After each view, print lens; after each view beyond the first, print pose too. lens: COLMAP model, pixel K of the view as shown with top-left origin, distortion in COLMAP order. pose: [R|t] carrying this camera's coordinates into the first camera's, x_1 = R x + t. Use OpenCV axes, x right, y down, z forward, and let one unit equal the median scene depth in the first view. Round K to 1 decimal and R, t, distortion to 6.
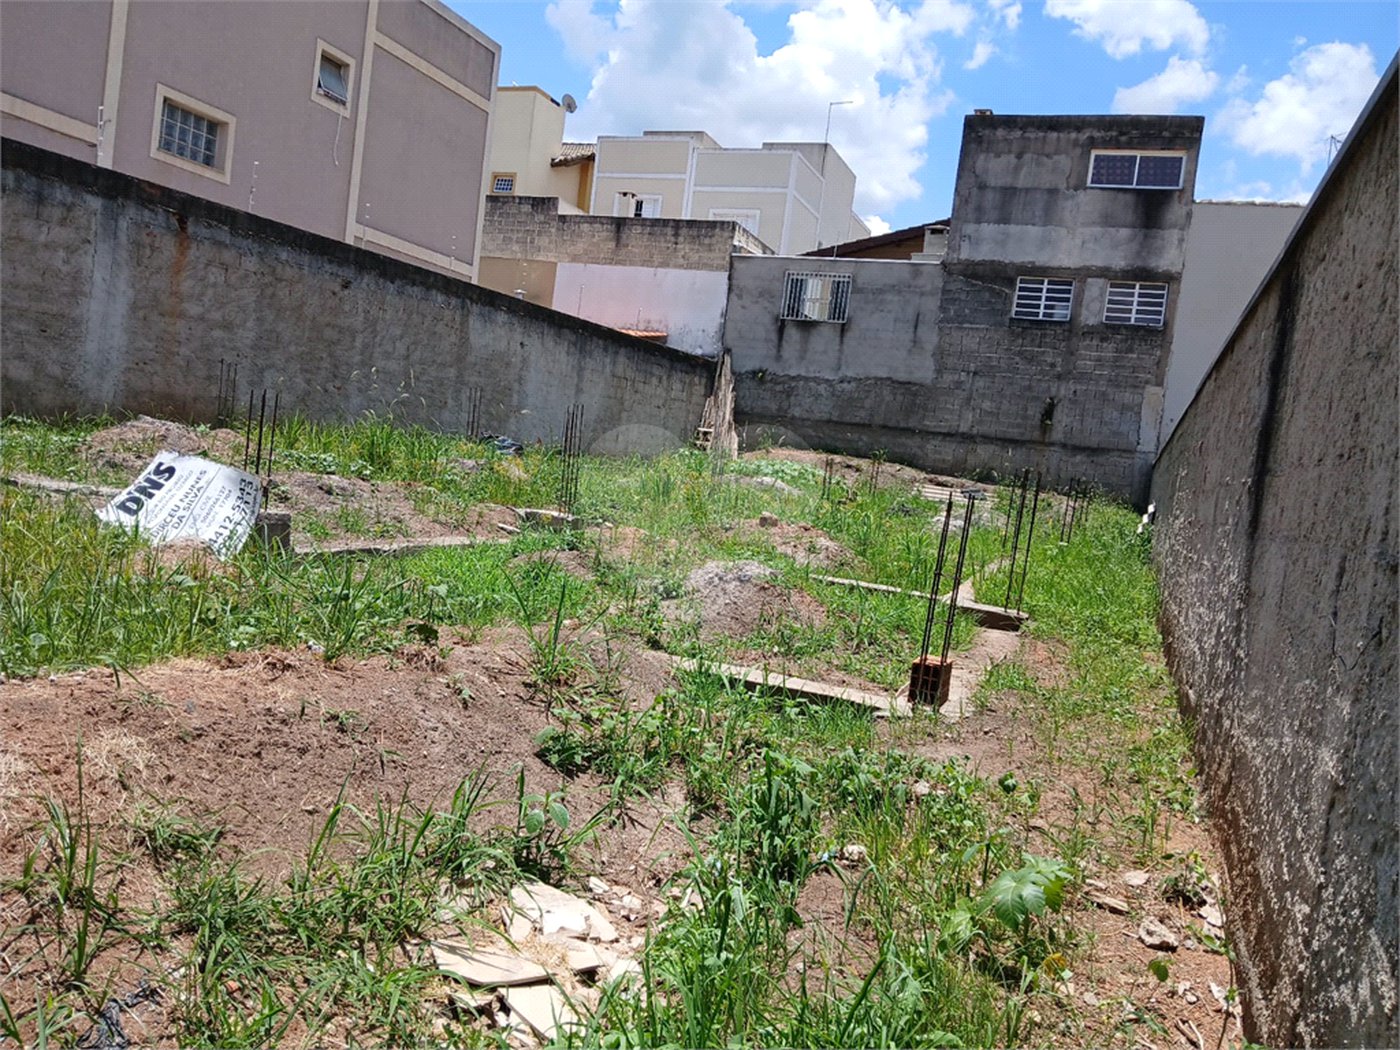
lens RADIAL K [[1094.9, 0, 716.0], [0, 1094.9, 540.0], [0, 0, 1]] dist [0.077401, -0.190622]
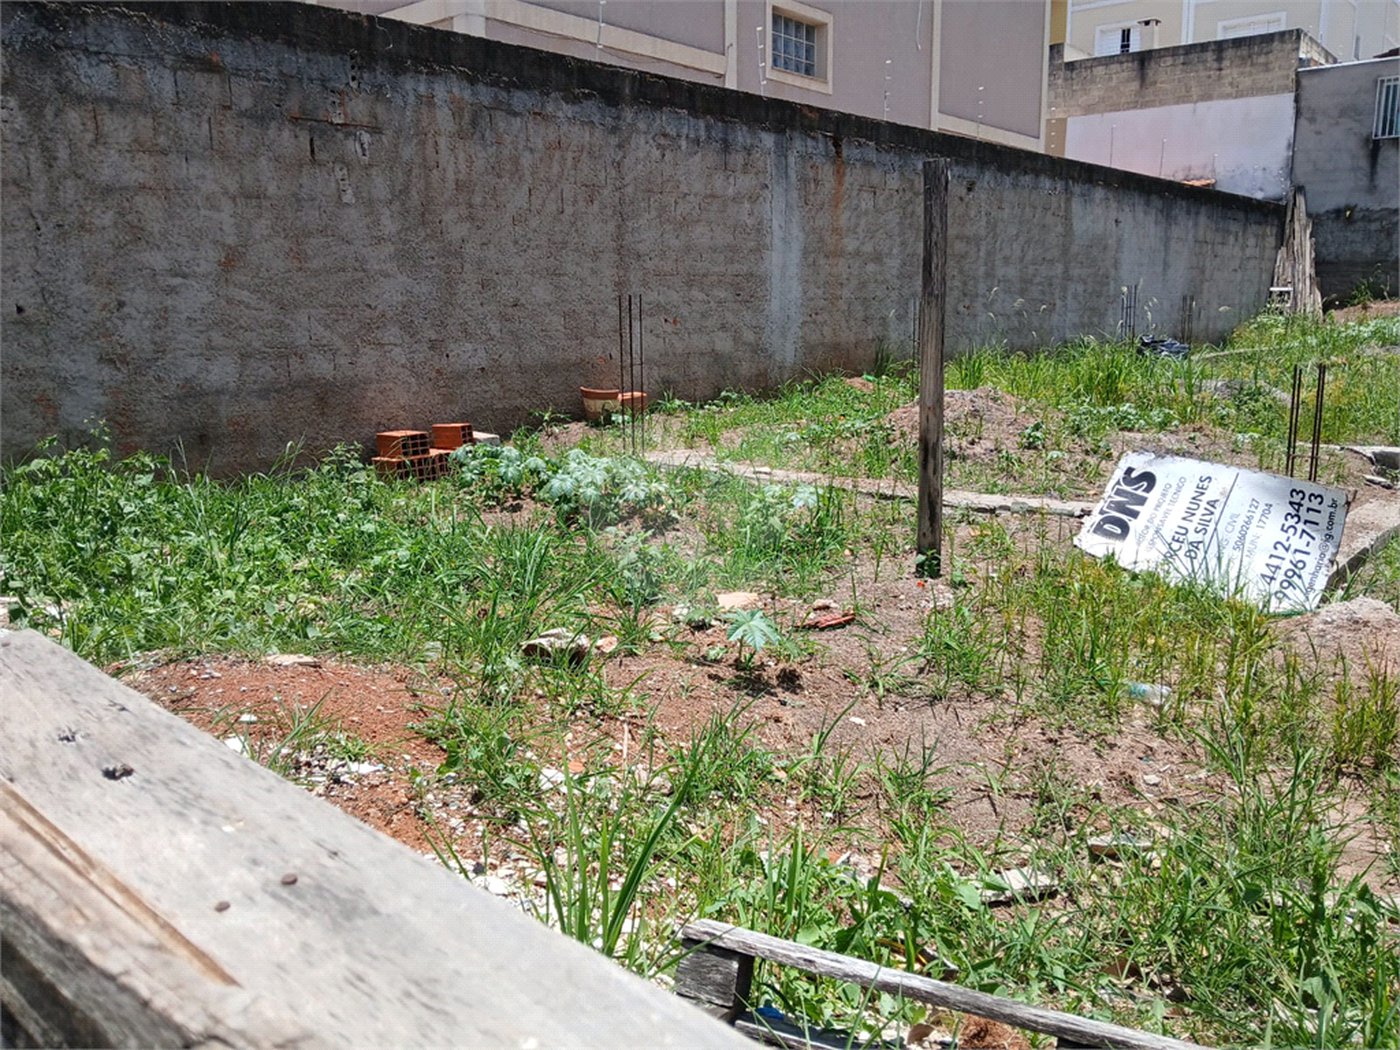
lens RADIAL K [[1094.9, 0, 688.0], [0, 1094.9, 530.3], [0, 0, 1]] dist [0.058350, -0.133335]
pose [[0.933663, -0.051590, -0.354418, -0.303303], [0.088714, 0.992046, 0.089300, -0.071919], [0.346992, -0.114818, 0.930813, 0.094683]]
